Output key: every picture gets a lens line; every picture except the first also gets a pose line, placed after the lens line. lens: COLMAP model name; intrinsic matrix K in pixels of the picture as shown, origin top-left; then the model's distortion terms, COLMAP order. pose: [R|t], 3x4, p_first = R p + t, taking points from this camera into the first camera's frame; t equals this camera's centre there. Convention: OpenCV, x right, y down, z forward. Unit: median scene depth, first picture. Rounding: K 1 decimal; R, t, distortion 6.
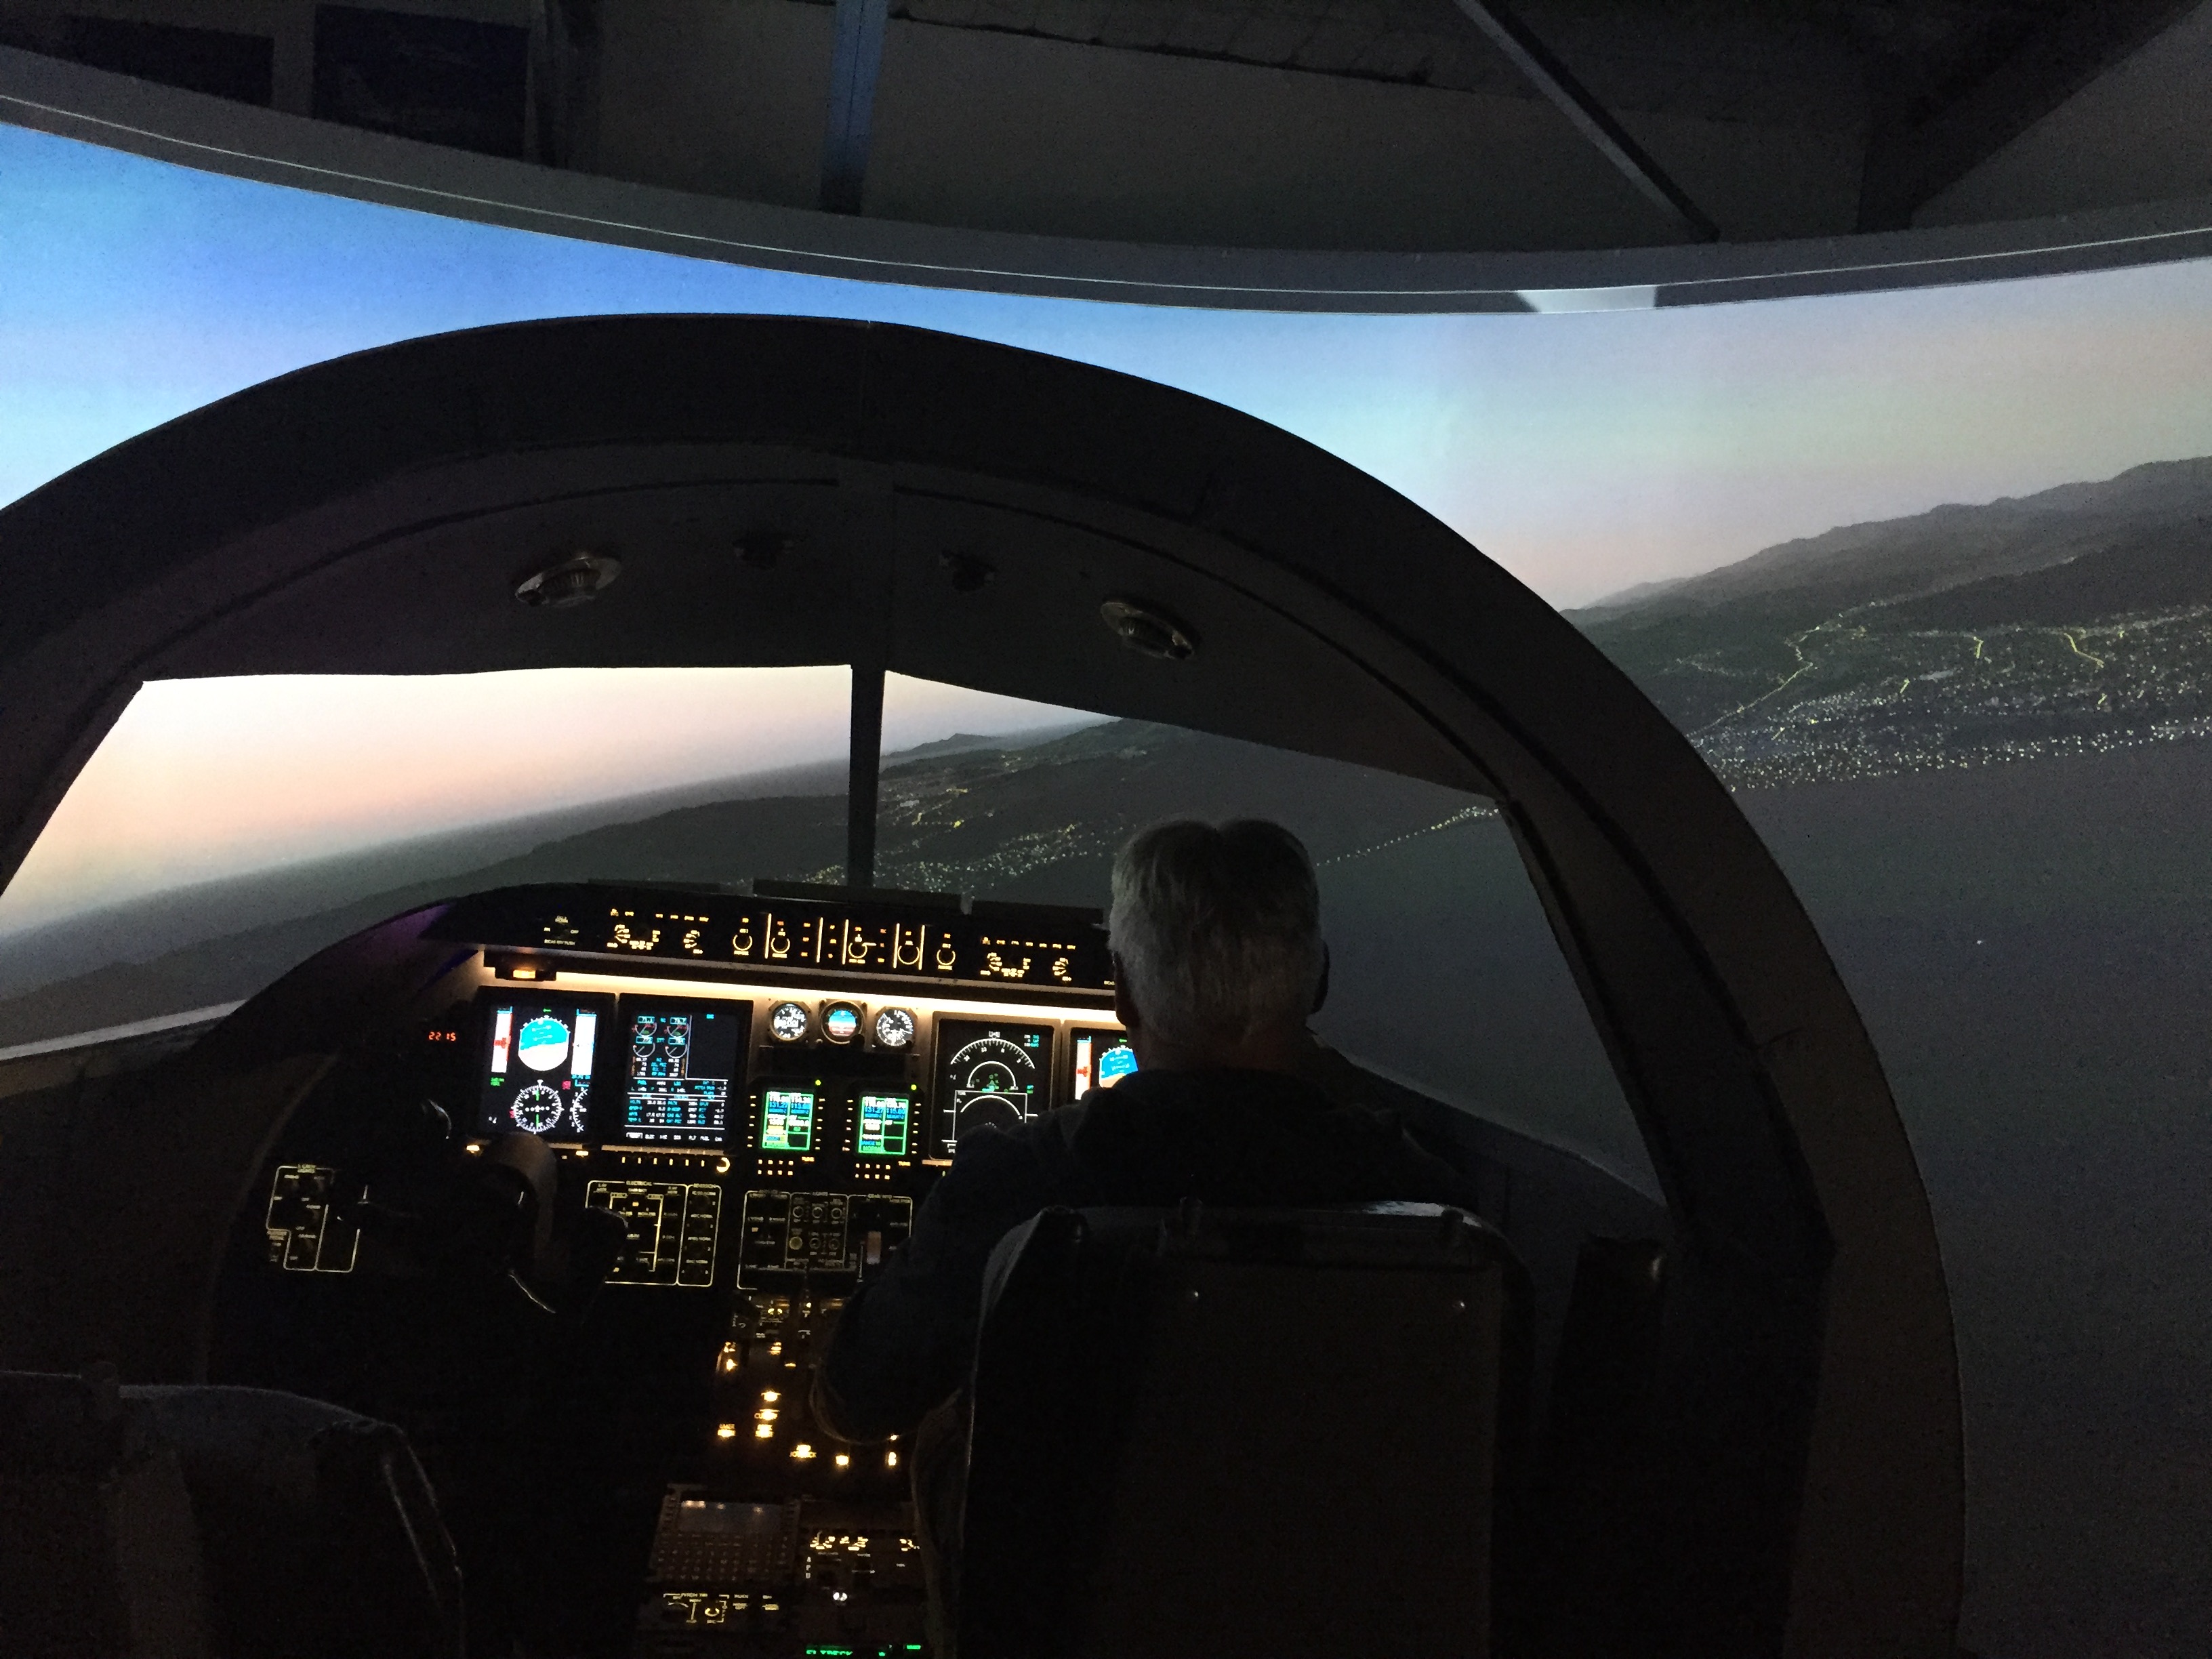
lens RADIAL K [[1890.3, 0, 1106.6], [0, 1890.3, 821.8], [0, 0, 1]] dist [0.044908, -0.000455]
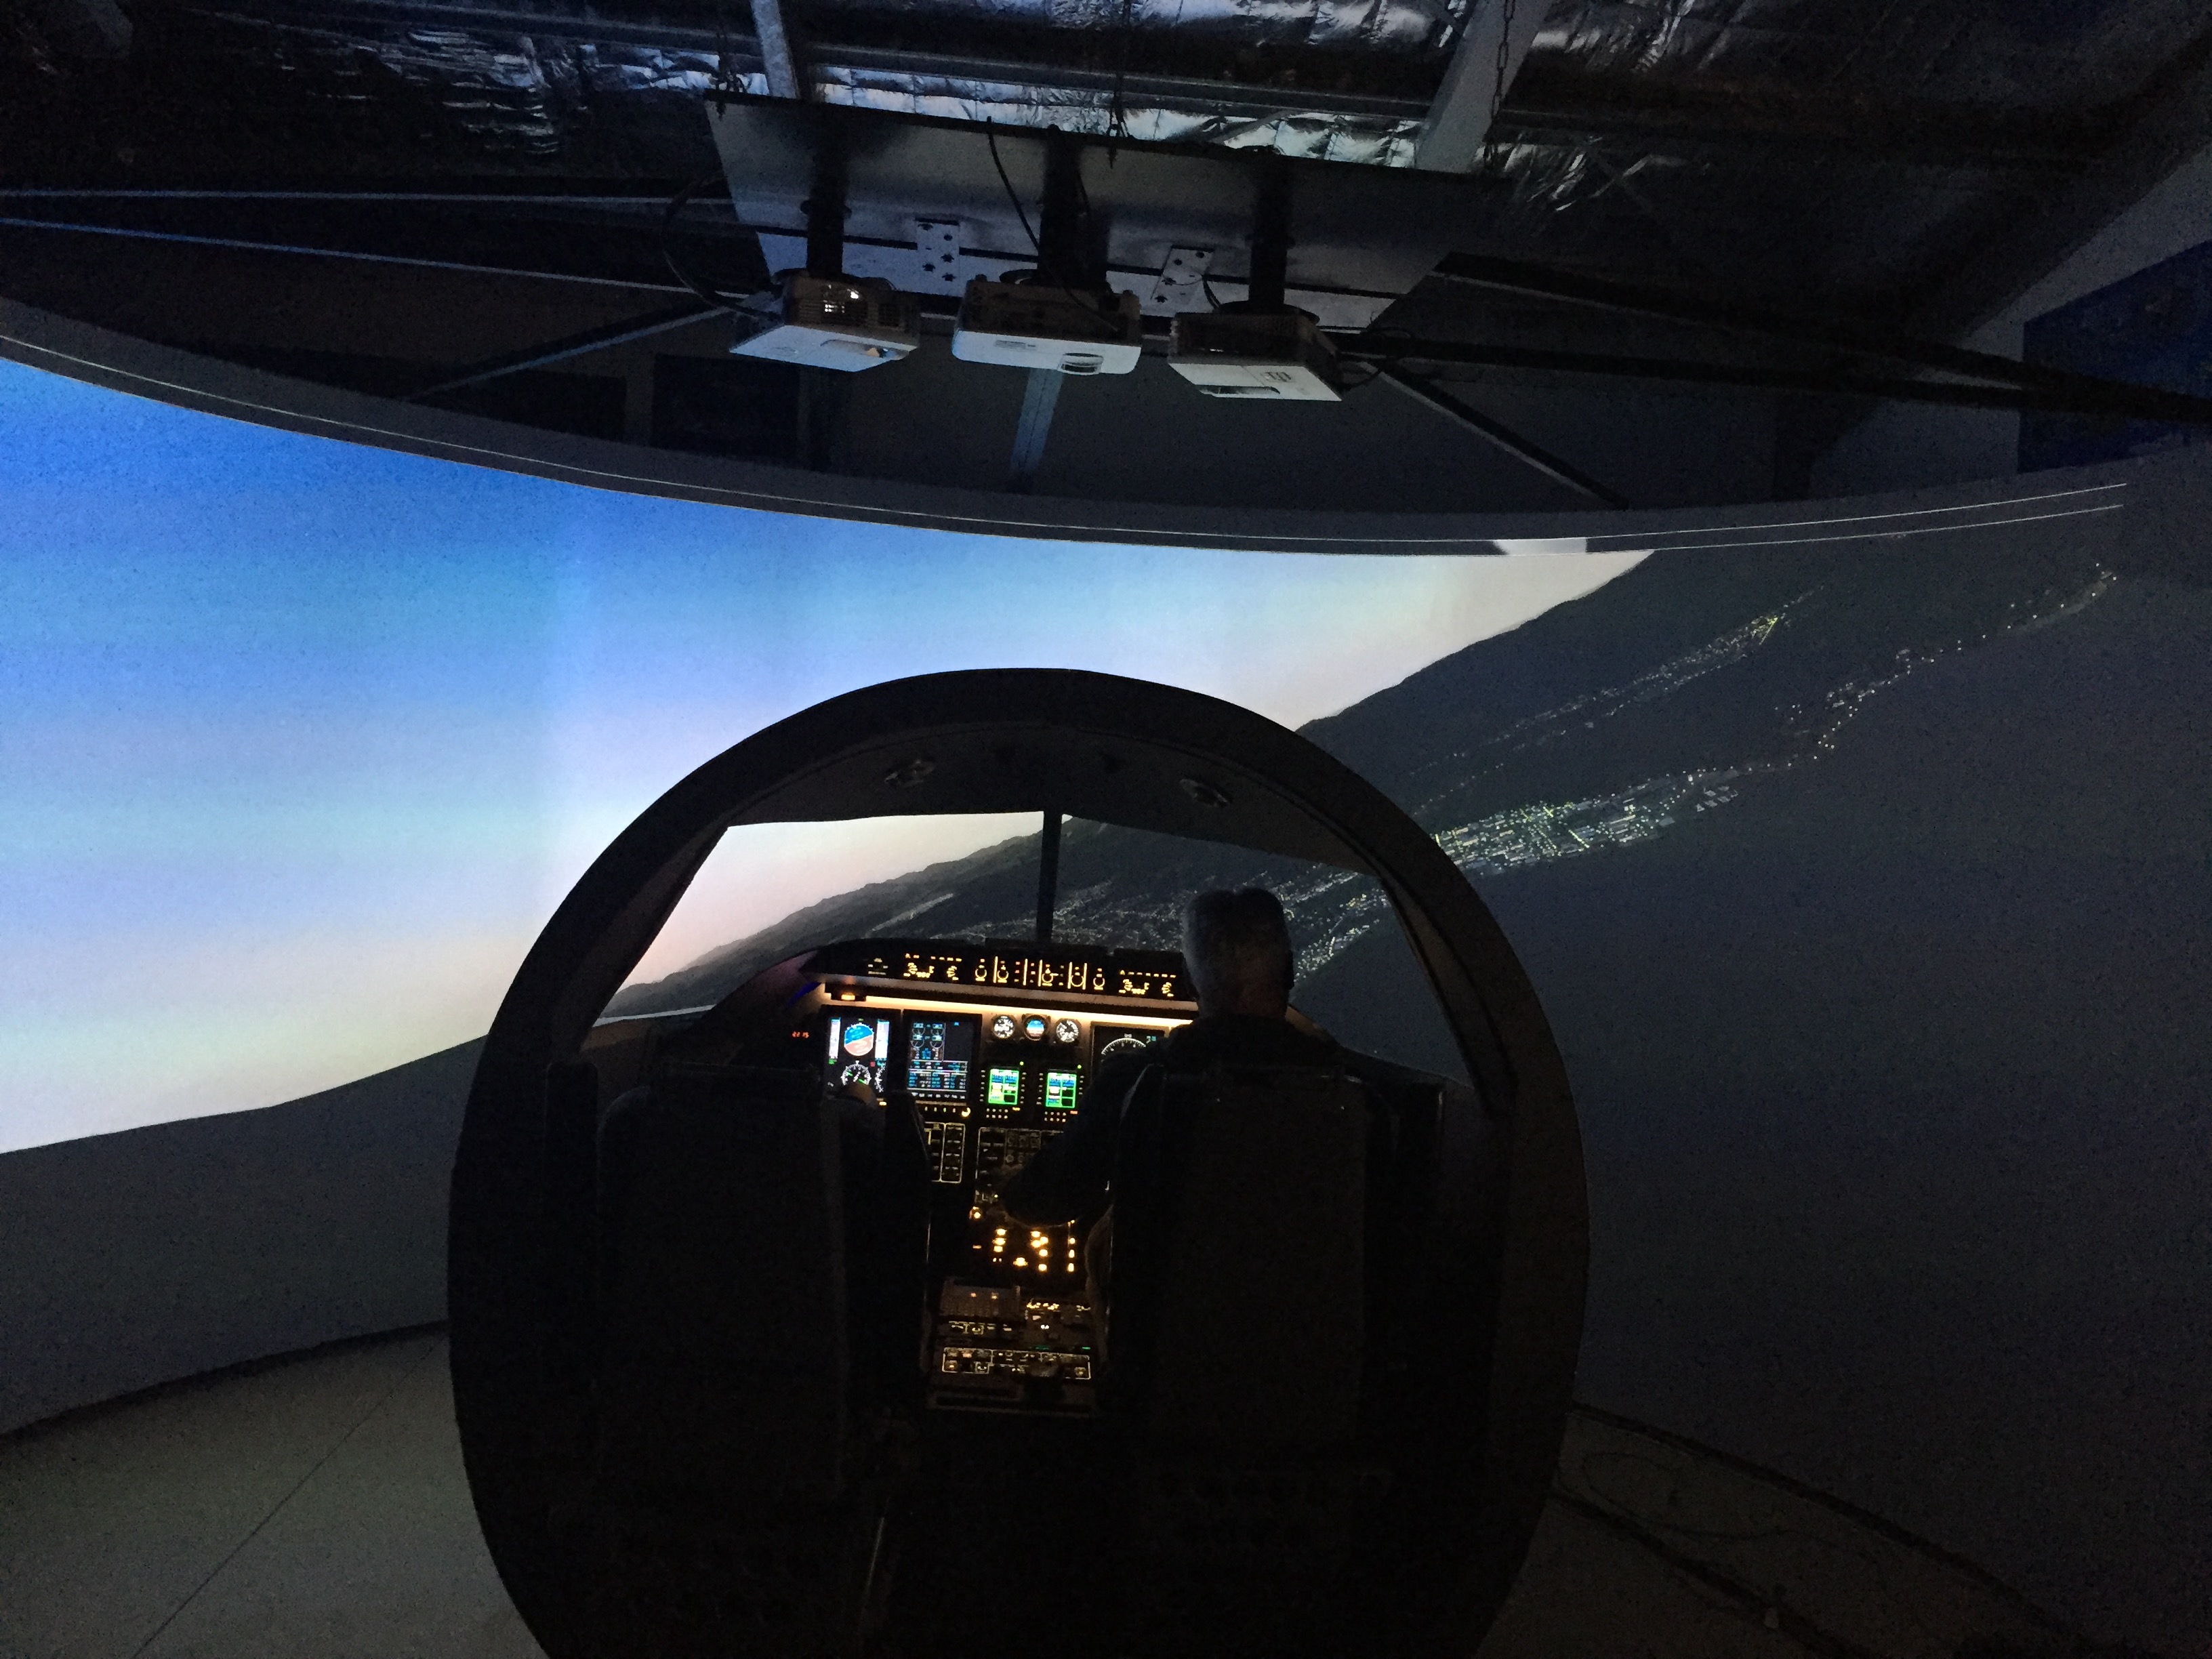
lens RADIAL K [[1890.0, 0, 1107.4], [0, 1890.0, 818.9], [0, 0, 1]] dist [0.004092, 0.000065]
pose [[0.997385, -0.011392, -0.071371, 0.042352], [0.006327, 0.997472, -0.070783, 0.042723], [0.071997, 0.070146, 0.994935, -0.653328]]
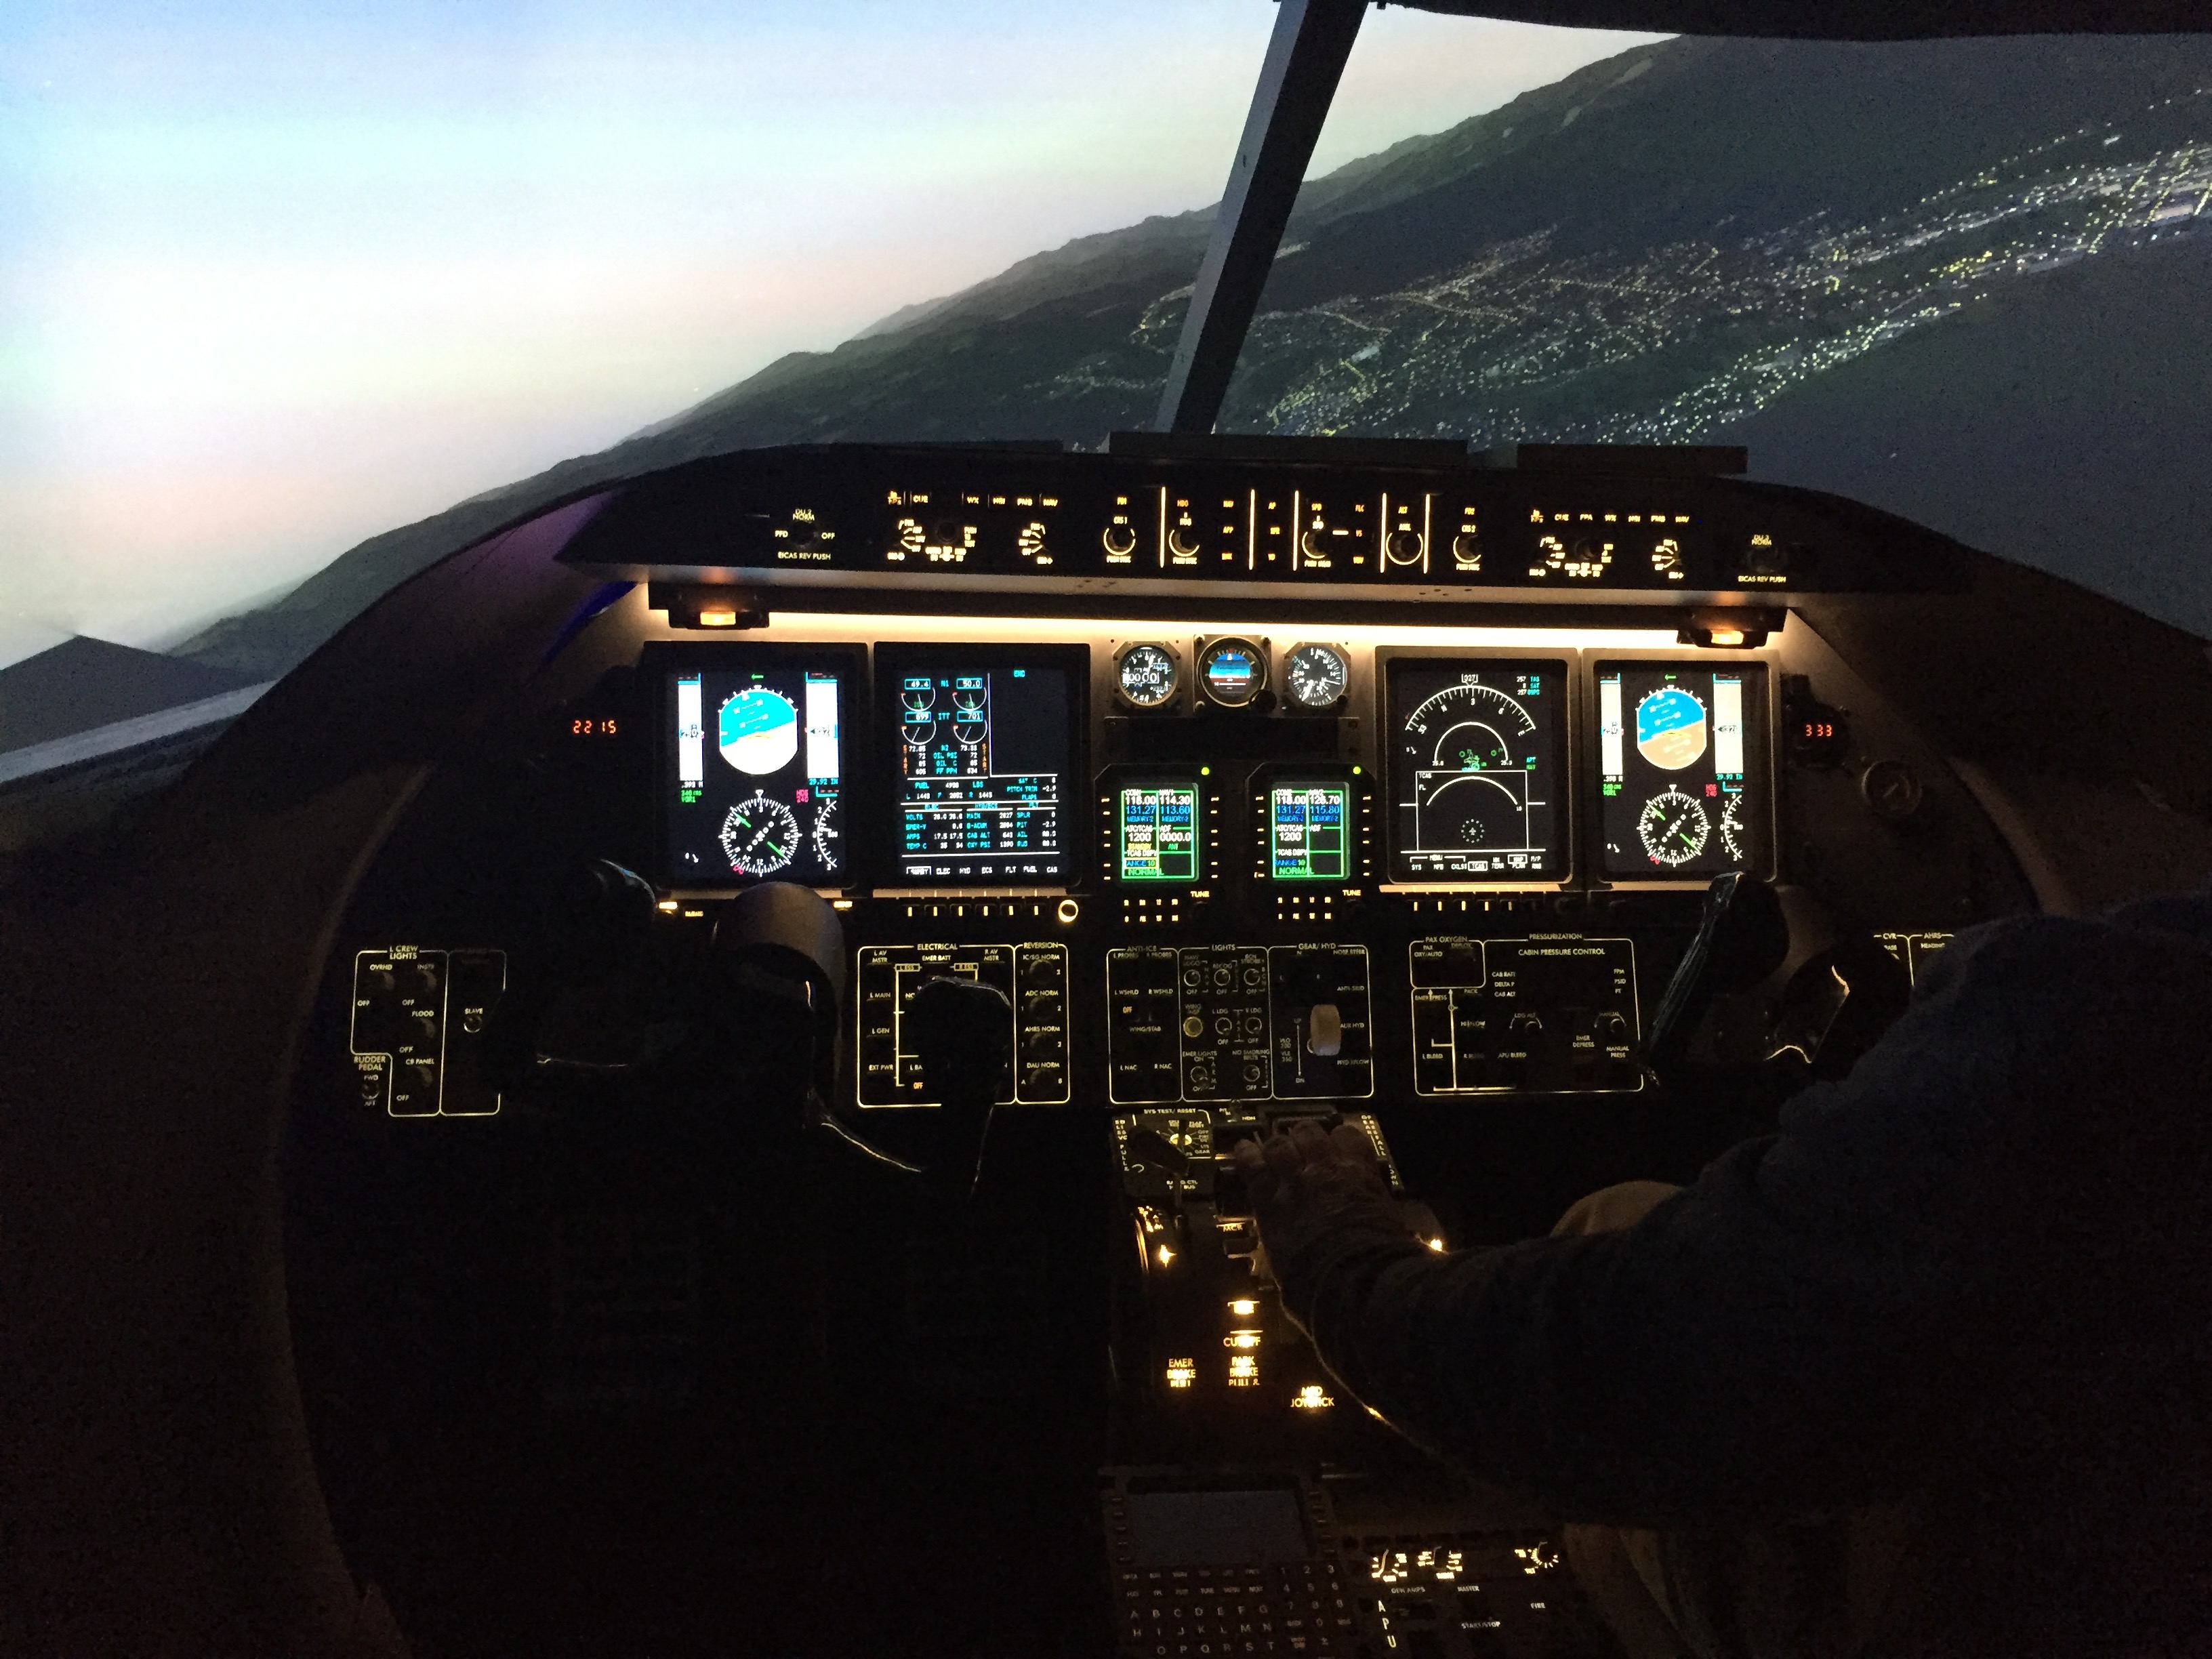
lens RADIAL K [[1890.3, 0, 1106.6], [0, 1890.3, 821.8], [0, 0, 1]] dist [0.044908, -0.000455]
pose [[0.998619, -0.052285, -0.005036, -0.183752], [0.052286, 0.980278, 0.190580, 0.035396], [-0.005028, -0.190580, 0.981659, 0.397693]]
